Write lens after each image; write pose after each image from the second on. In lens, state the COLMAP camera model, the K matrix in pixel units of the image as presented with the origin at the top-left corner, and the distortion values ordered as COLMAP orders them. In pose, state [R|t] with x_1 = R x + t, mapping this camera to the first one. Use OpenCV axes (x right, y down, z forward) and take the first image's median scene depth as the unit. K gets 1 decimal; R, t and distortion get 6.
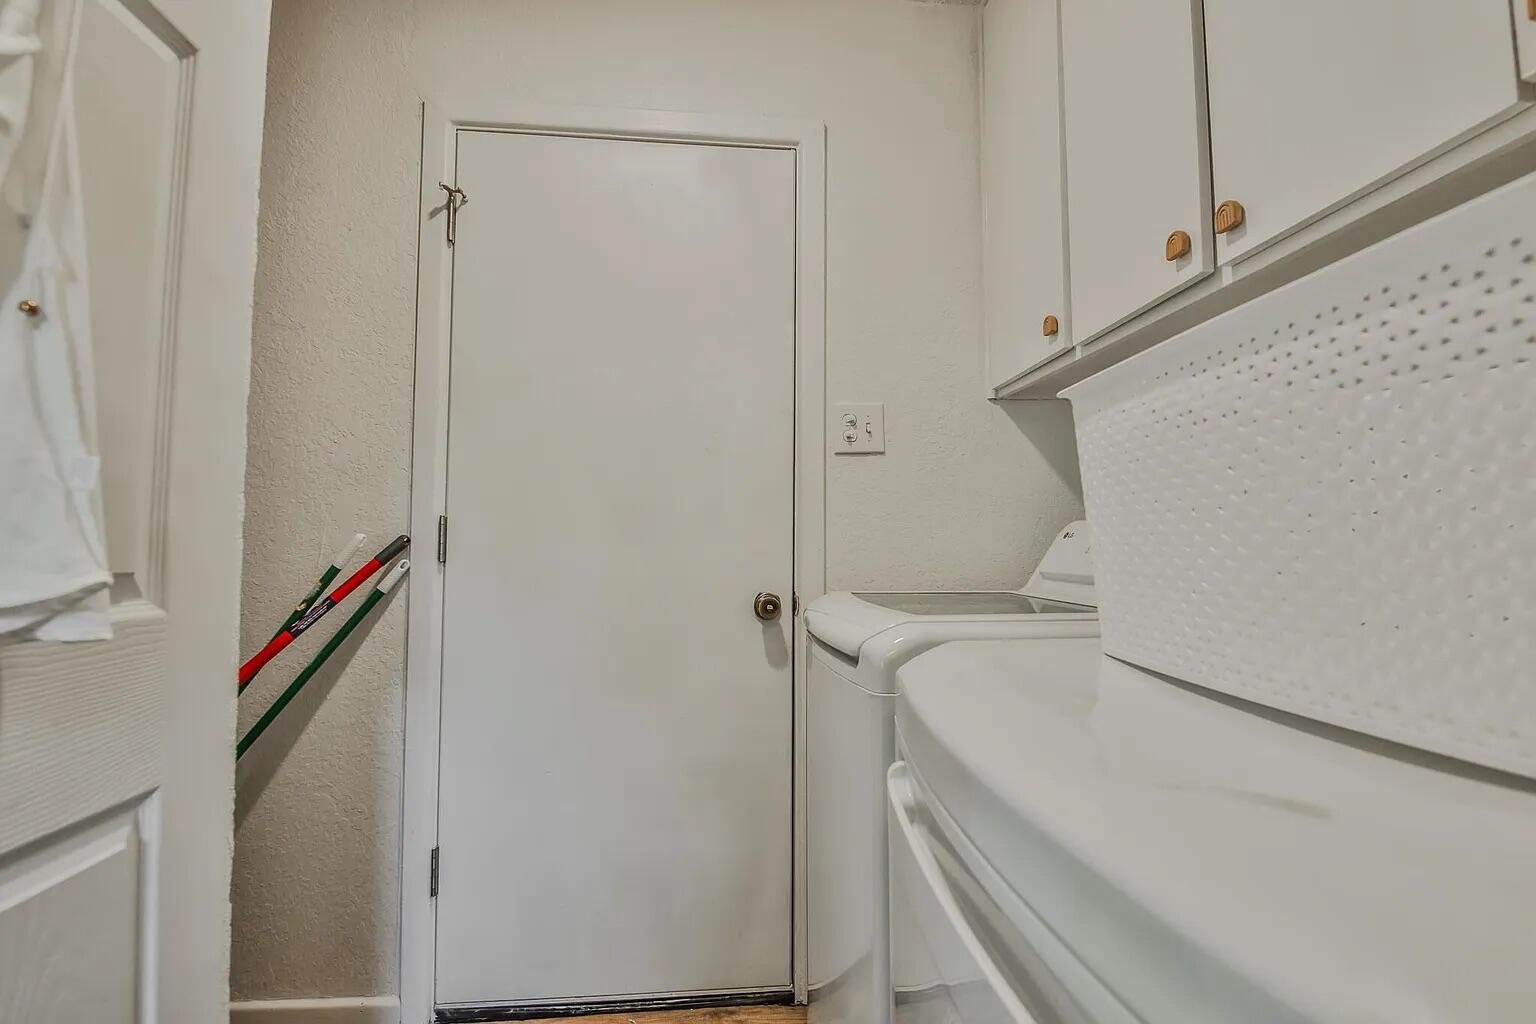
lens RADIAL K [[710.2, 0, 770.7], [0, 710.2, 510.4], [0, 0, 1]] dist [-0.012242, -0.000657]
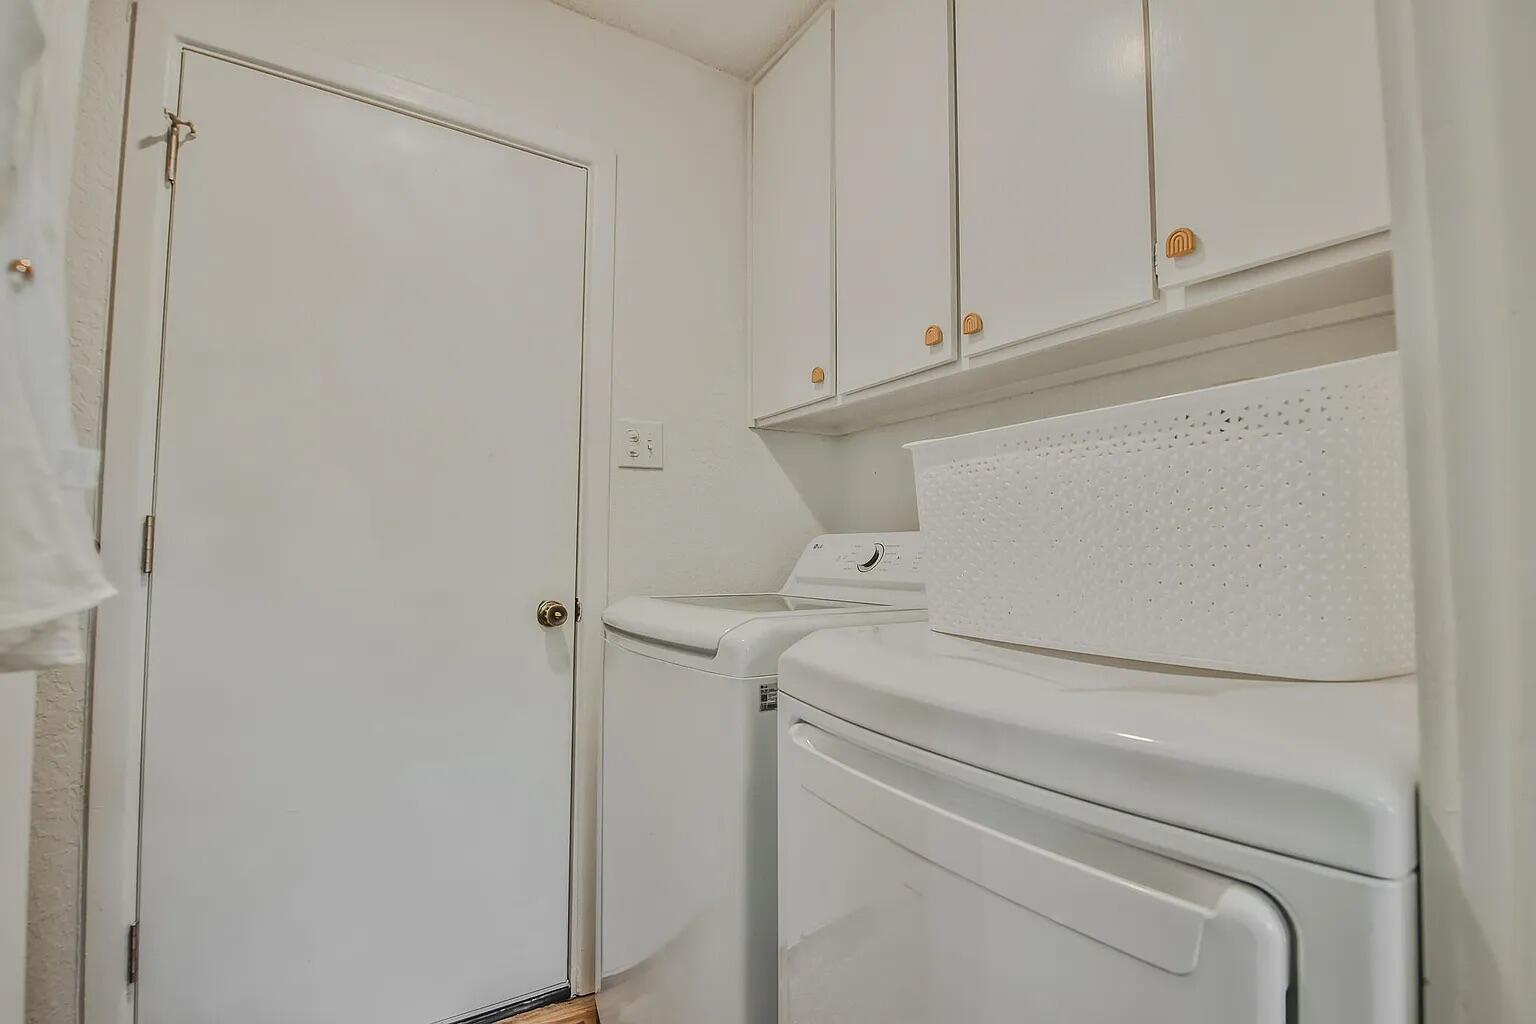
lens RADIAL K [[721.1, 0, 770.1], [0, 721.1, 519.7], [0, 0, 1]] dist [-0.000711, -0.016436]
pose [[0.882297, 0.024620, 0.470049, -0.220433], [-0.025693, 0.999661, -0.004133, -0.002639], [-0.469991, -0.008430, 0.882631, -0.056468]]
